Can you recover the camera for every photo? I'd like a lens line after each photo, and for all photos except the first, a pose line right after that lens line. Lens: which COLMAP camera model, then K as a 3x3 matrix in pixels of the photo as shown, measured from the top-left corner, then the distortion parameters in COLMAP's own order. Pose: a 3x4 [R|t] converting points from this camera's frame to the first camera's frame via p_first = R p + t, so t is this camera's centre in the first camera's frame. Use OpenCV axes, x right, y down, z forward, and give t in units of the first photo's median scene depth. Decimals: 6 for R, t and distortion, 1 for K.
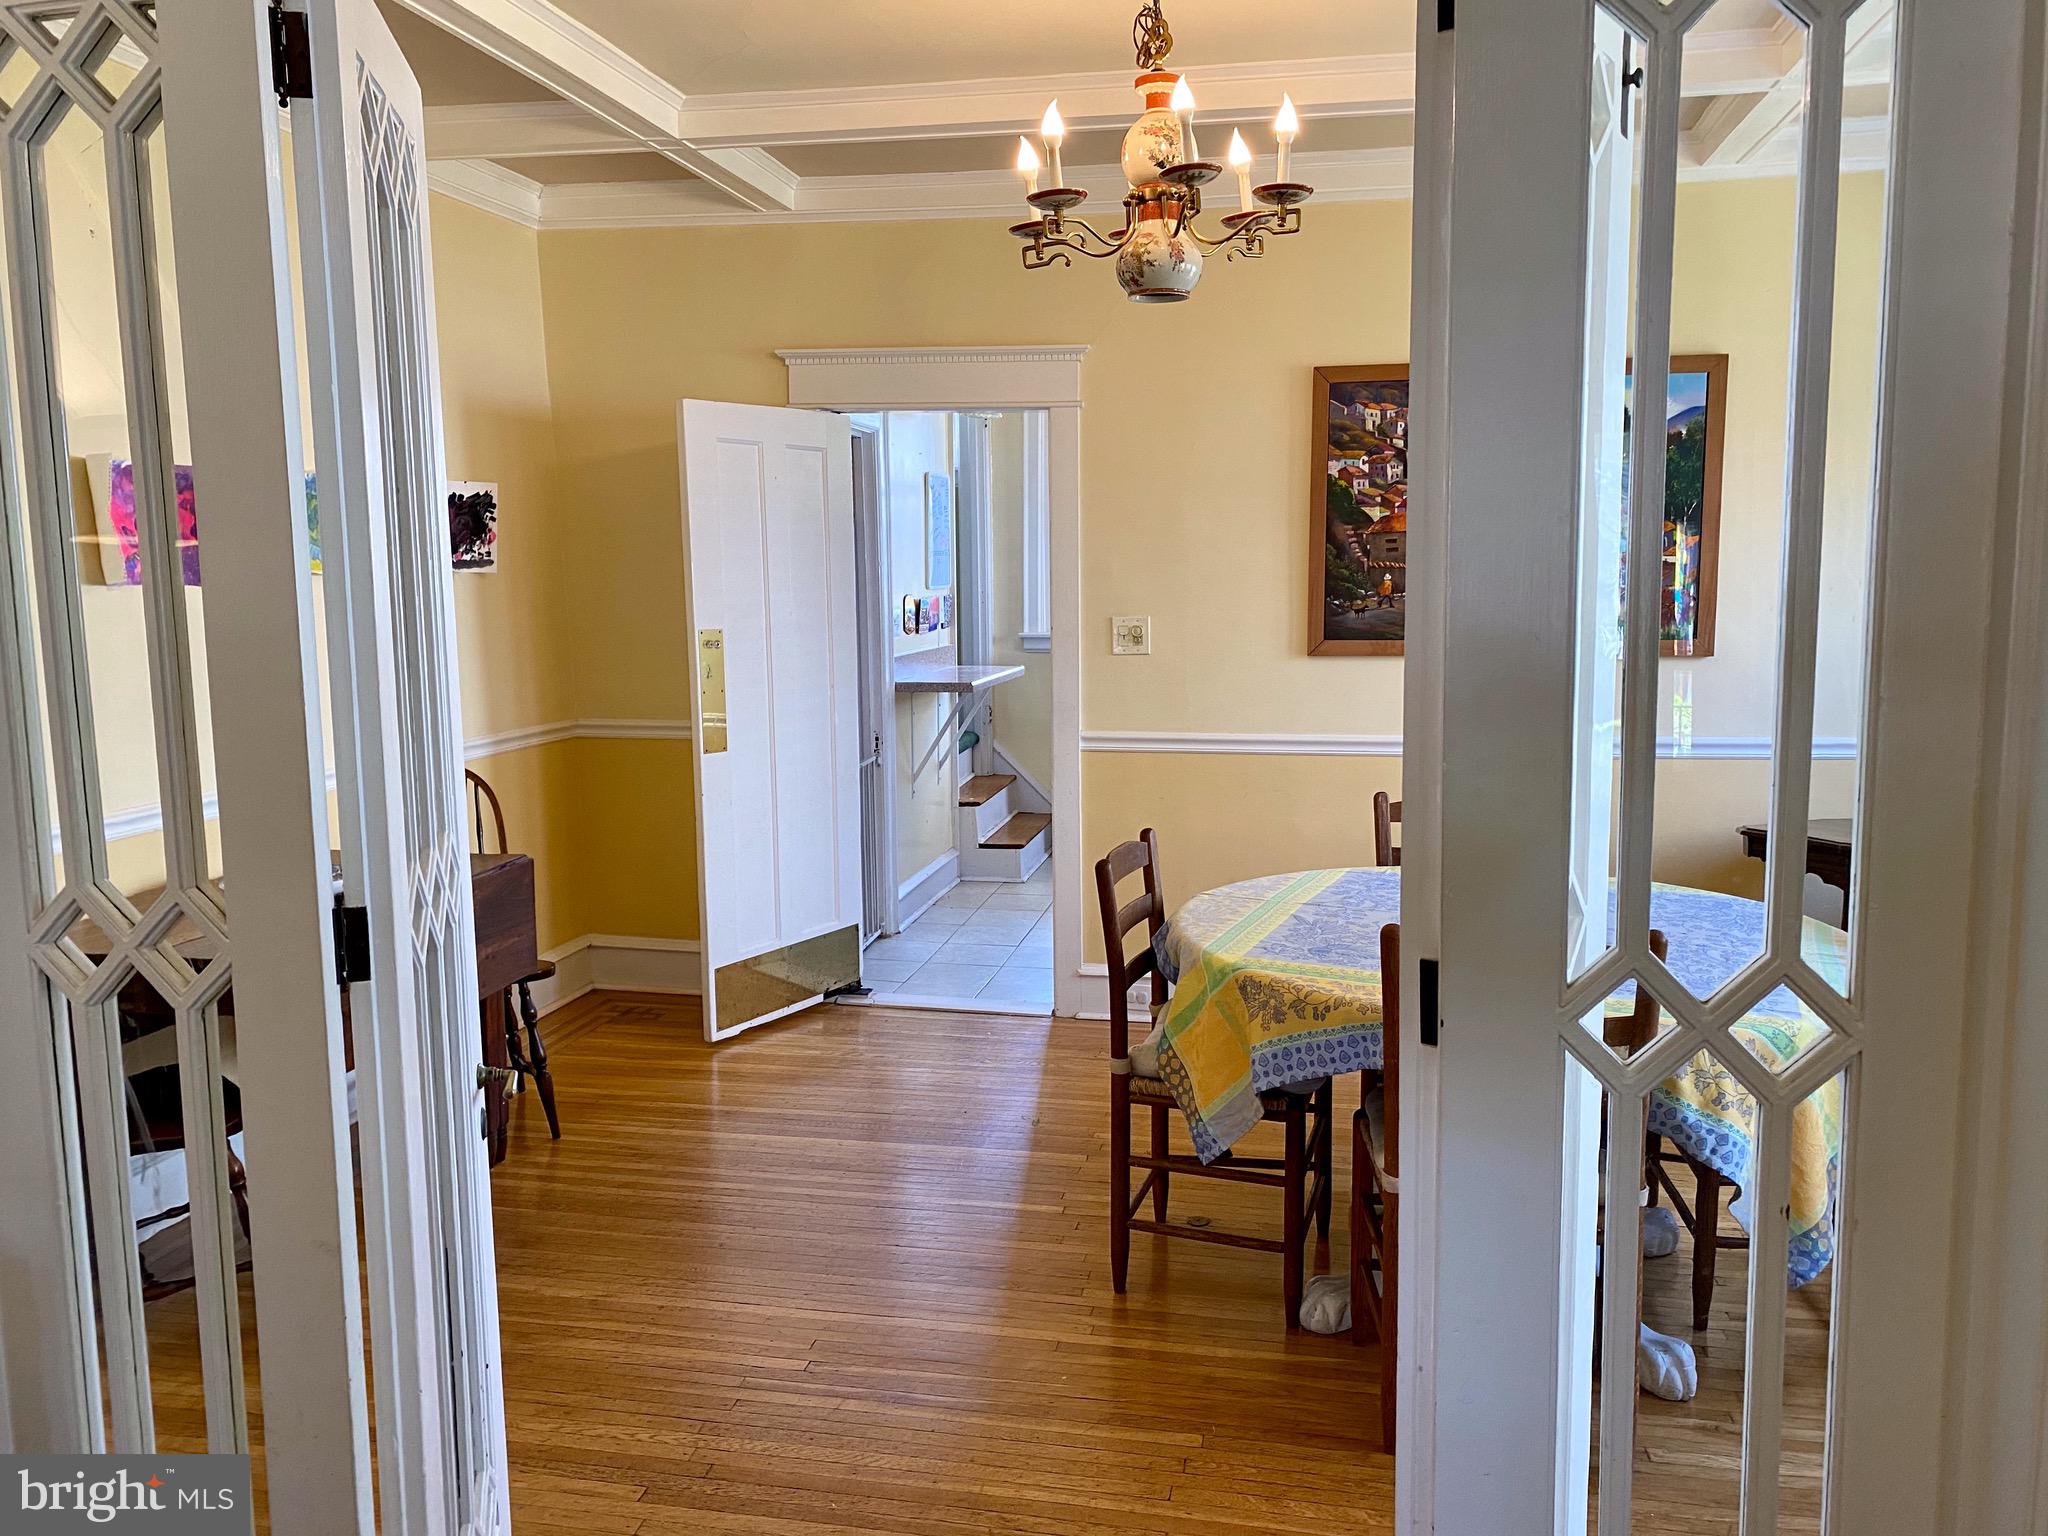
lens RADIAL K [[1593.6, 0, 1019.5], [0, 1593.6, 747.2], [0, 0, 1]] dist [0.090060, -0.098898]
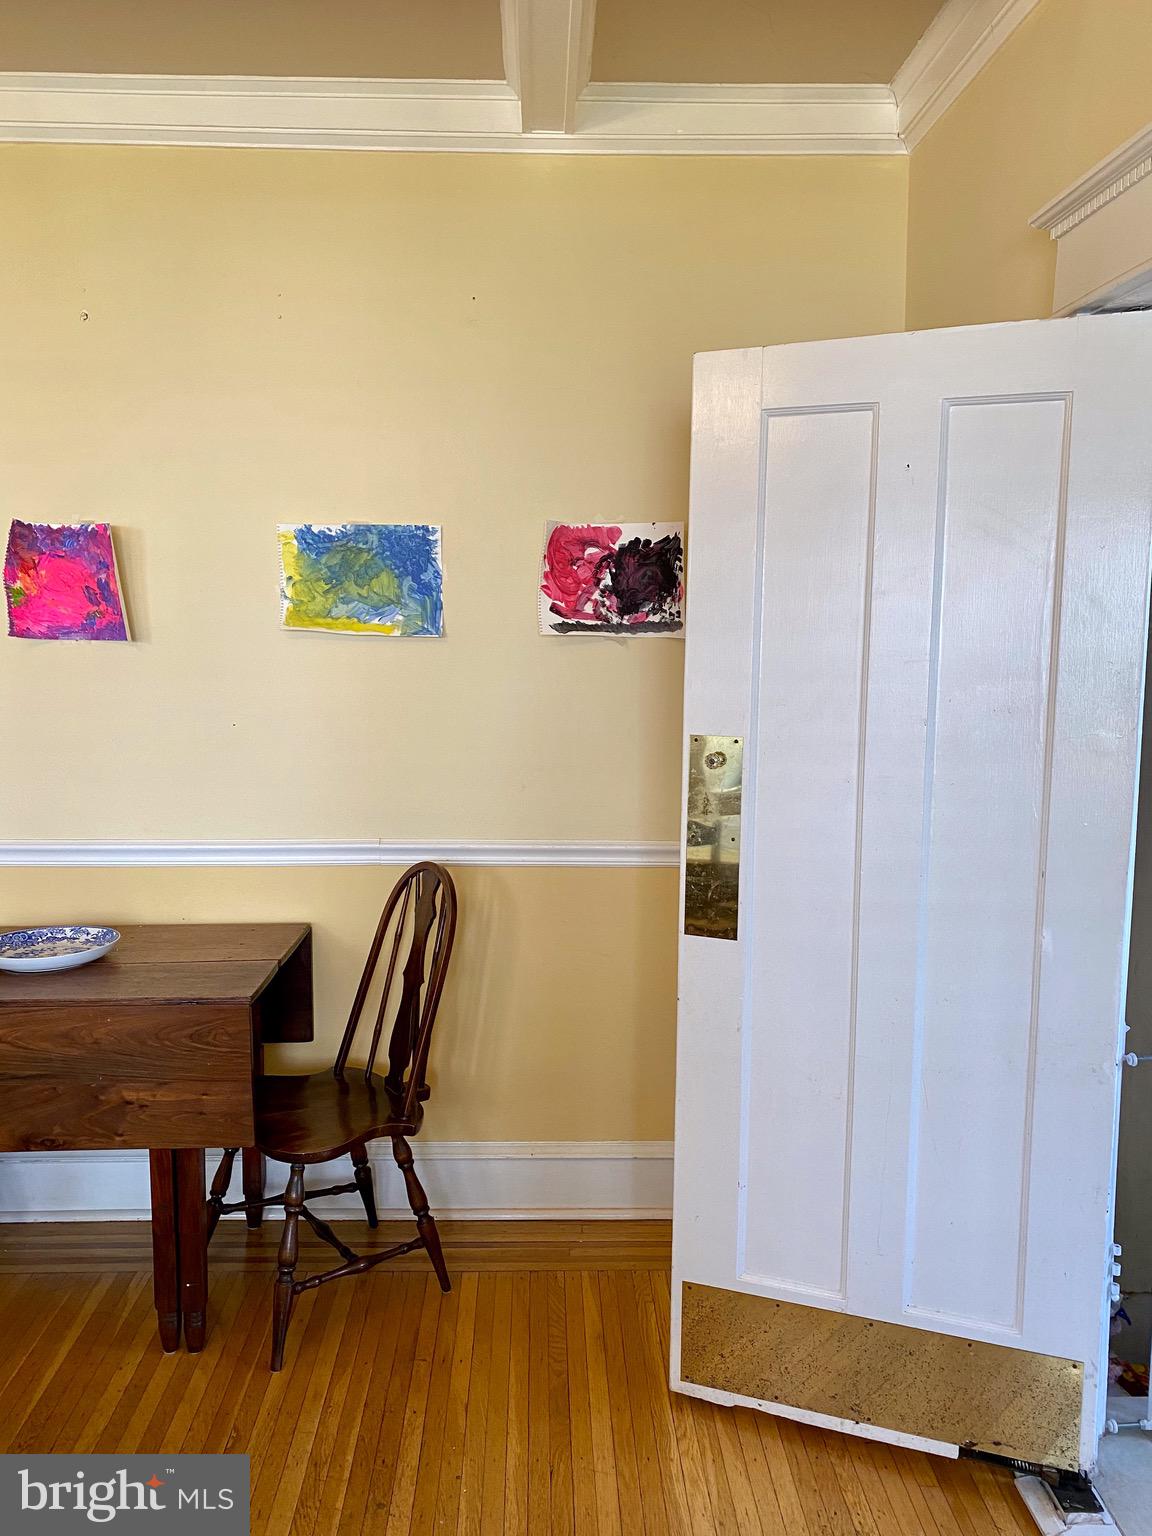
lens RADIAL K [[1195.2, 0, 576.6], [0, 1195.2, 770.2], [0, 0, 1]] dist [0.090060, -0.098898]
pose [[0.229985, 0.116006, -0.966256, 0.286627], [-0.136844, 0.986860, 0.085908, -0.112122], [0.963525, 0.112469, 0.242838, 1.036644]]
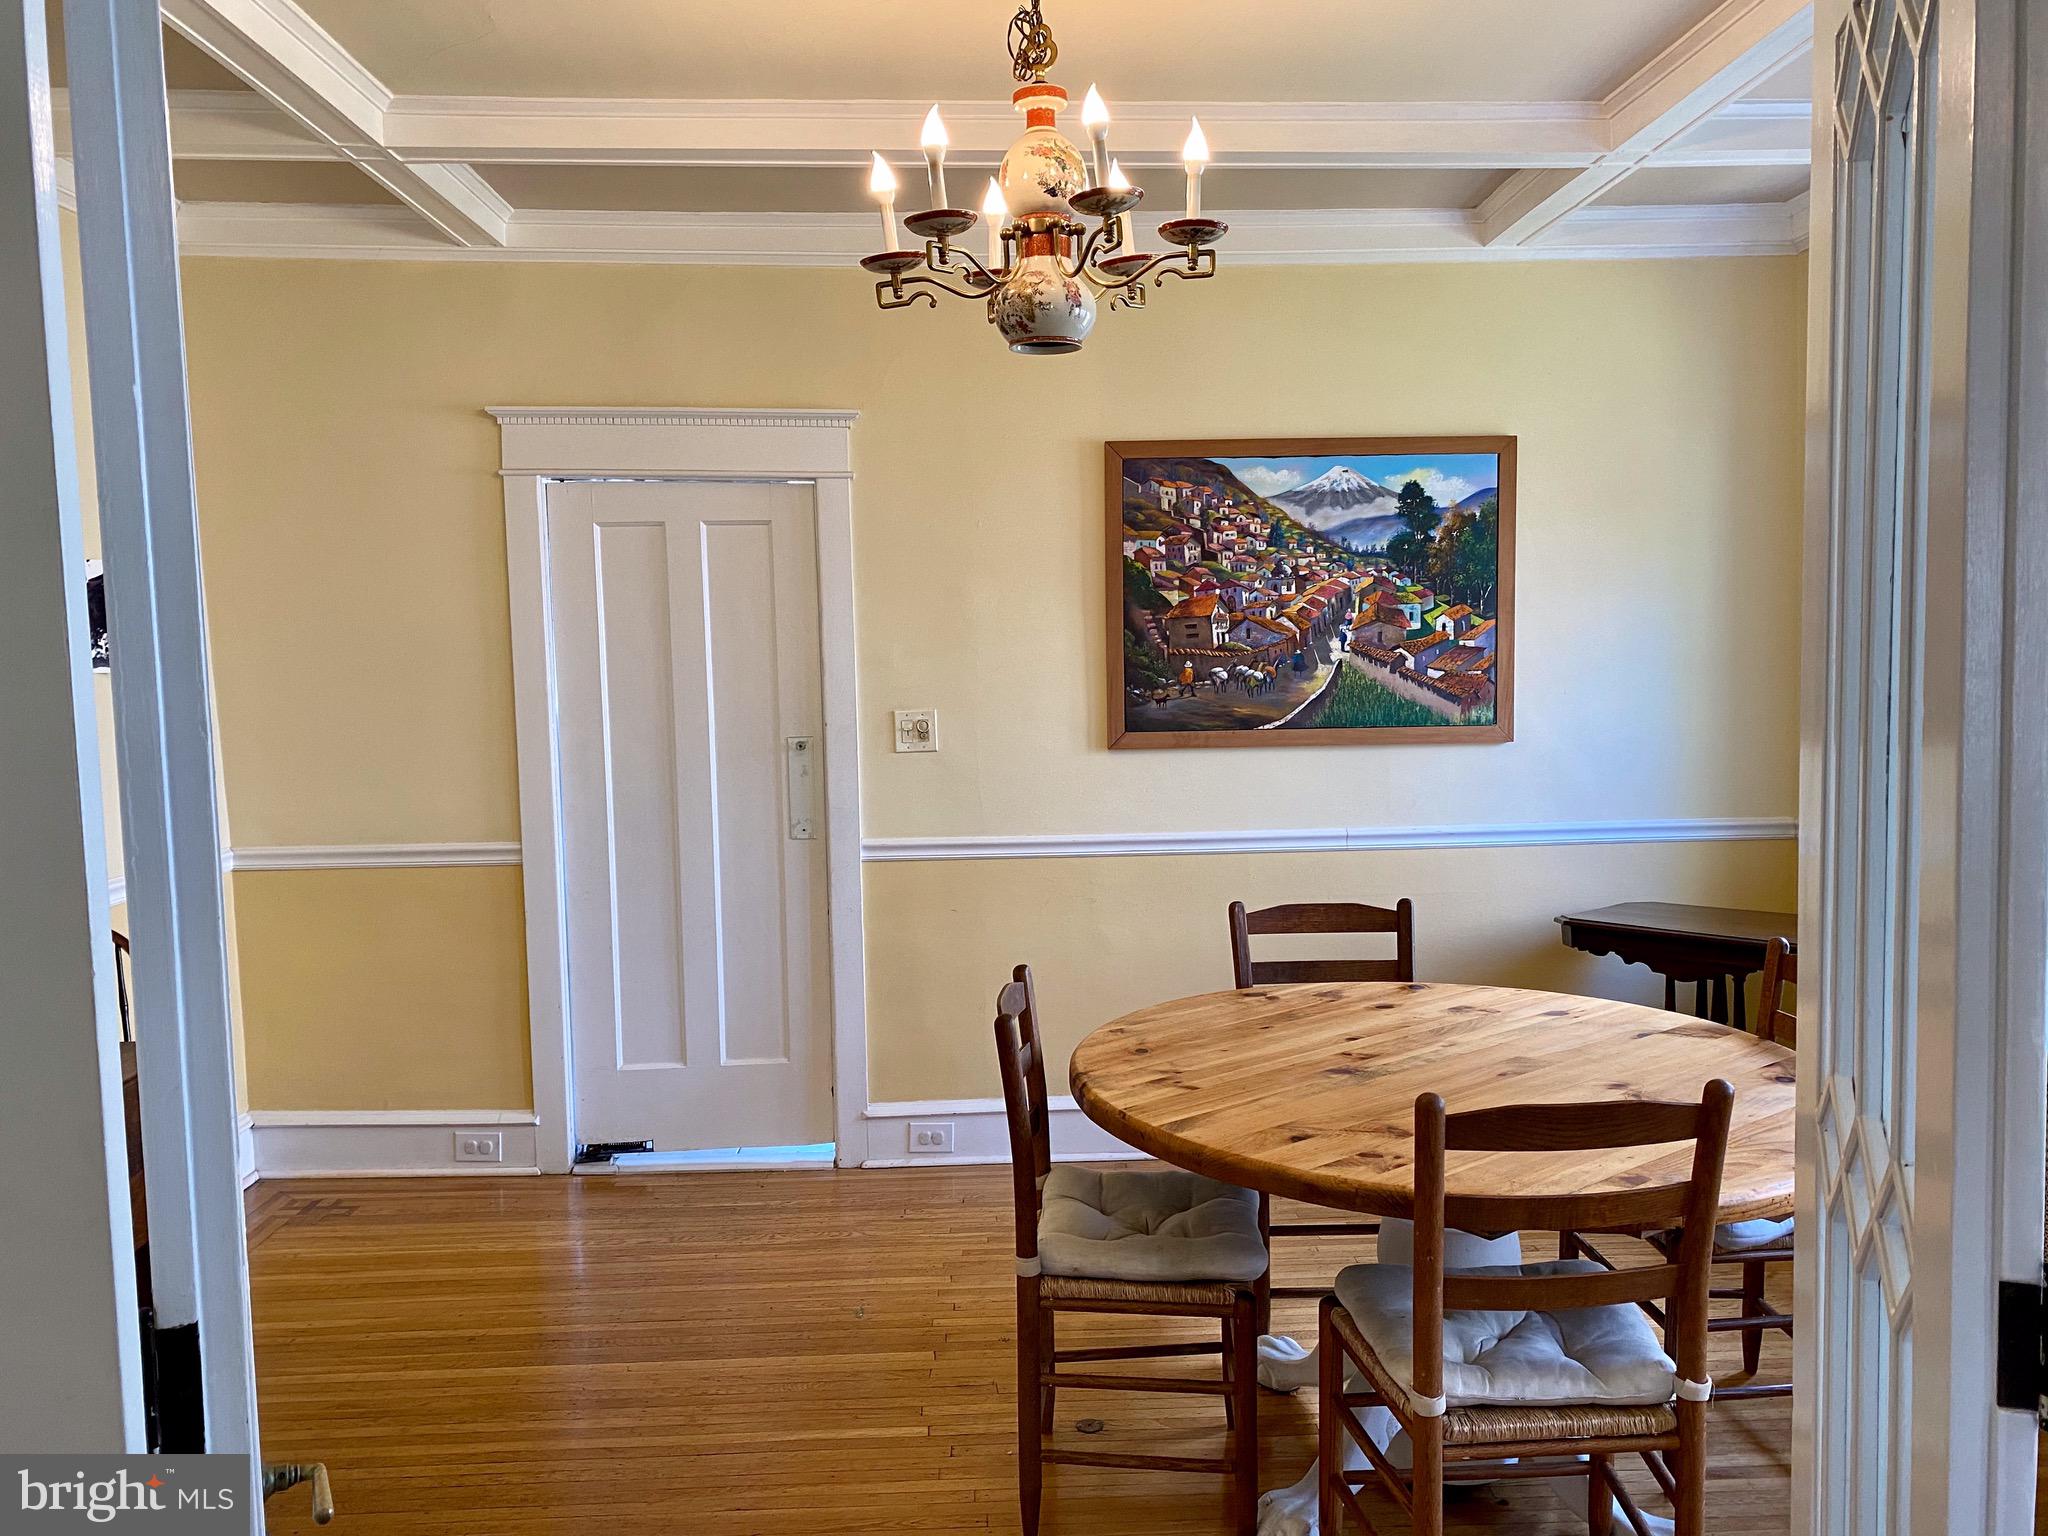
lens RADIAL K [[1593.6, 0, 1033.9], [0, 1593.6, 759.8], [0, 0, 1]] dist [0.090060, -0.098898]
pose [[0.972936, -0.026168, 0.229586, -0.088683], [0.035616, 0.998677, -0.037101, -0.022612], [-0.228312, 0.044274, 0.972581, 0.136548]]
